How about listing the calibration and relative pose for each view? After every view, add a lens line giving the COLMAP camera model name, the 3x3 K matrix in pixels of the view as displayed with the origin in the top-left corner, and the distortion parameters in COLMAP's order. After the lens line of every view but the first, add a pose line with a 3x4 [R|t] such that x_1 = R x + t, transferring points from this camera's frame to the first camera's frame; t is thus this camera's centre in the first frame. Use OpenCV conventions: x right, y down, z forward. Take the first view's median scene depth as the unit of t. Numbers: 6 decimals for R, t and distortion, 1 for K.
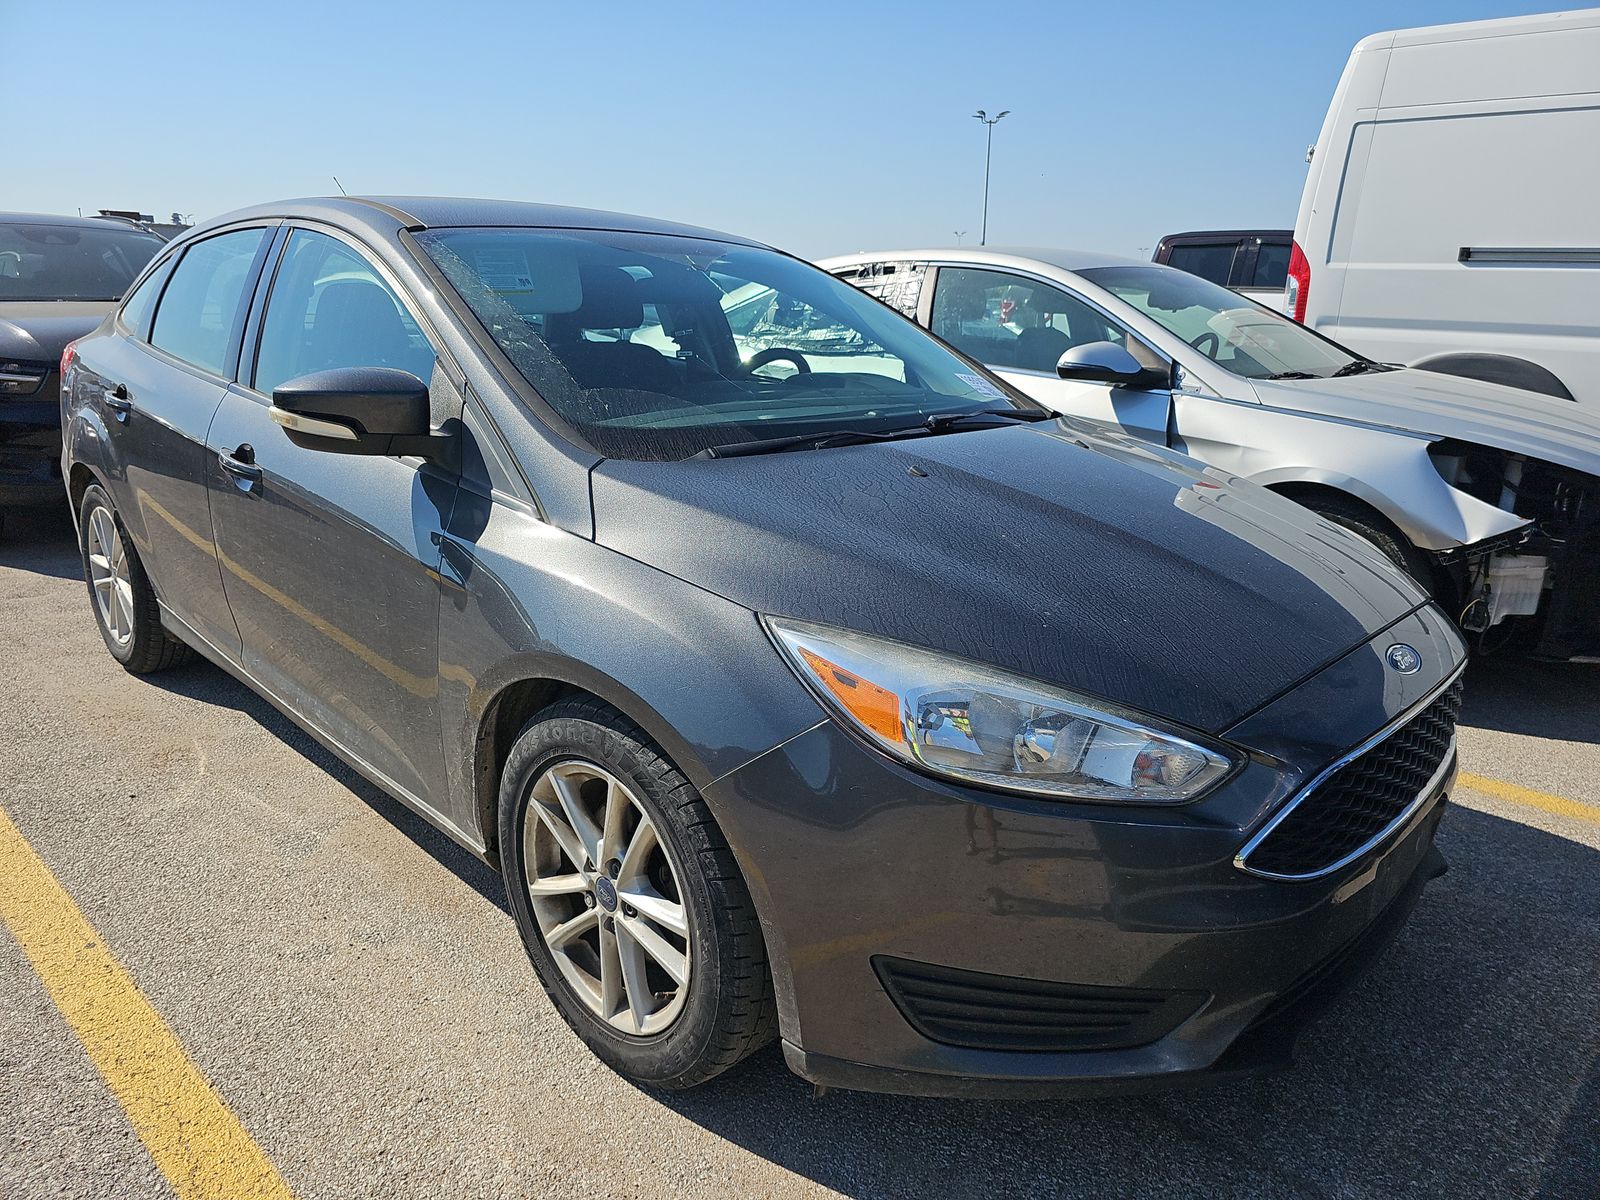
lens RADIAL K [[1059.2, 0, 806.3], [0, 1059.2, 639.0], [0, 0, 1]] dist [0.050403, -0.048728]
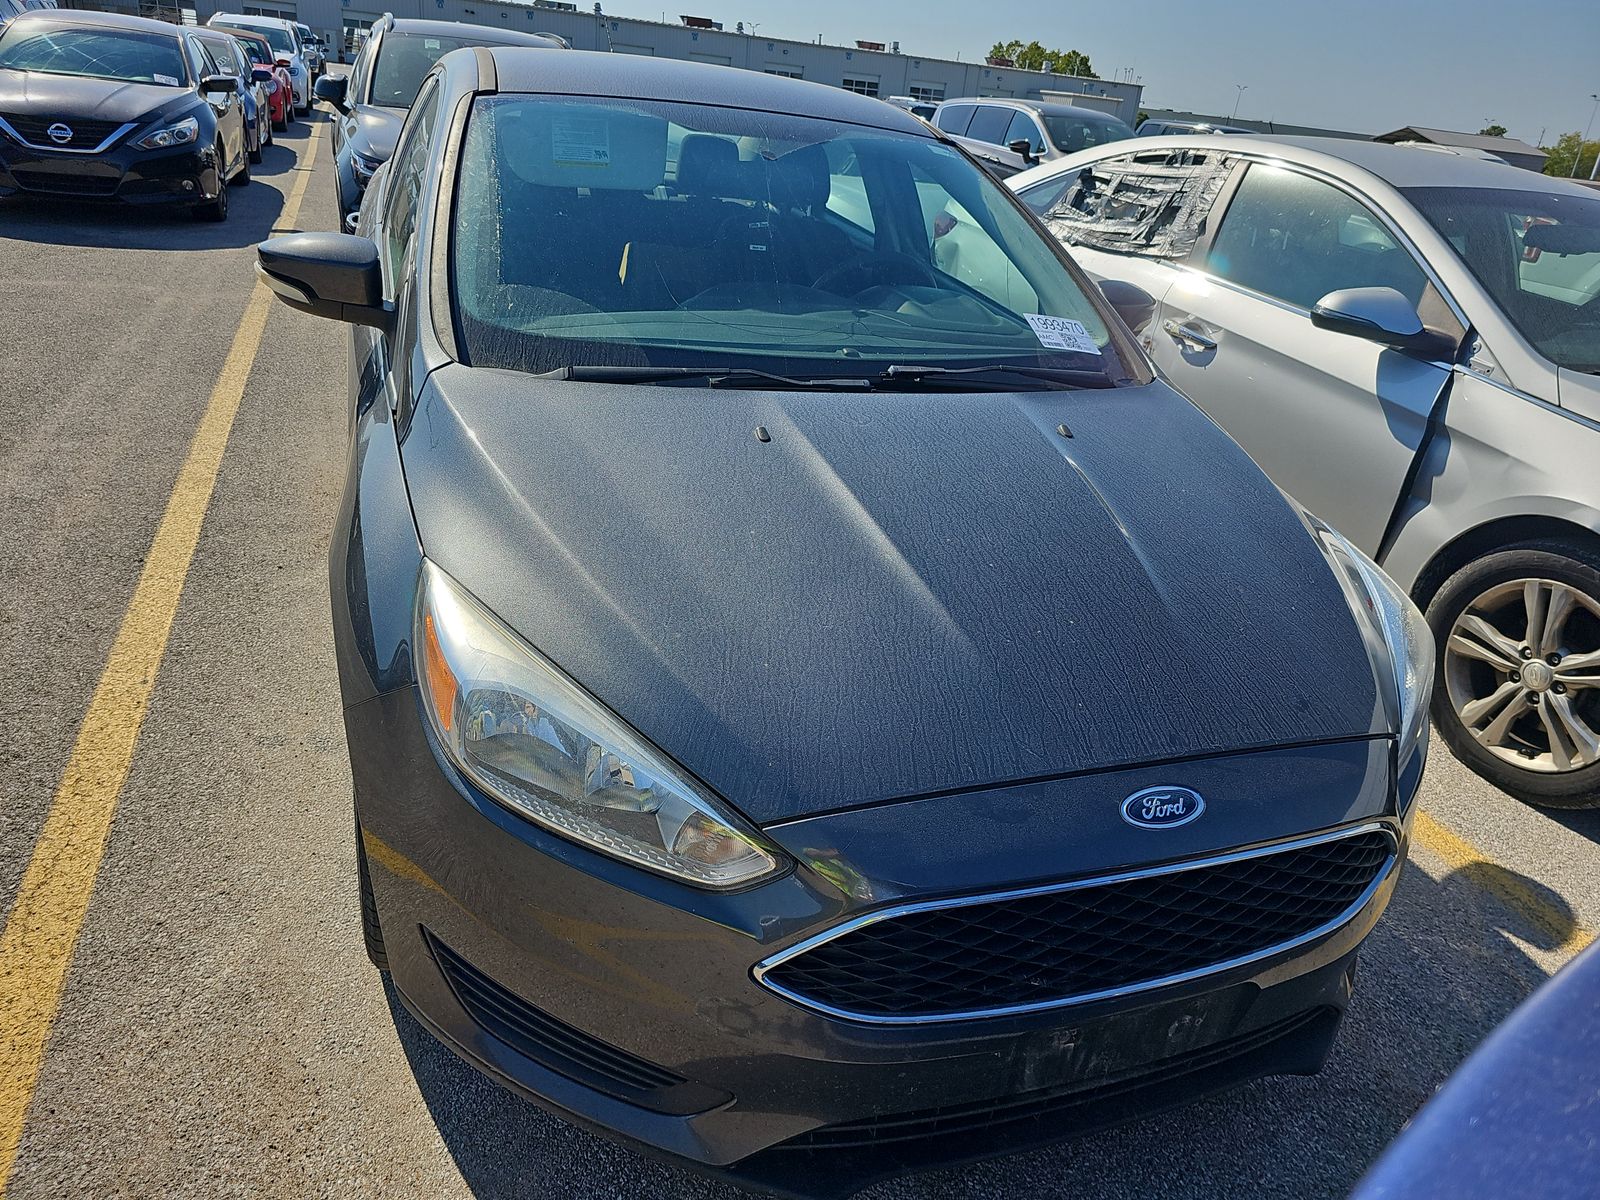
lens RADIAL K [[1059.2, 0, 806.3], [0, 1059.2, 639.0], [0, 0, 1]] dist [0.050403, -0.048728]
pose [[0.895737, 0.260926, -0.359962, 0.354750], [-0.211688, 0.962301, 0.170775, -0.106969], [0.390952, -0.076770, 0.917204, 0.129781]]
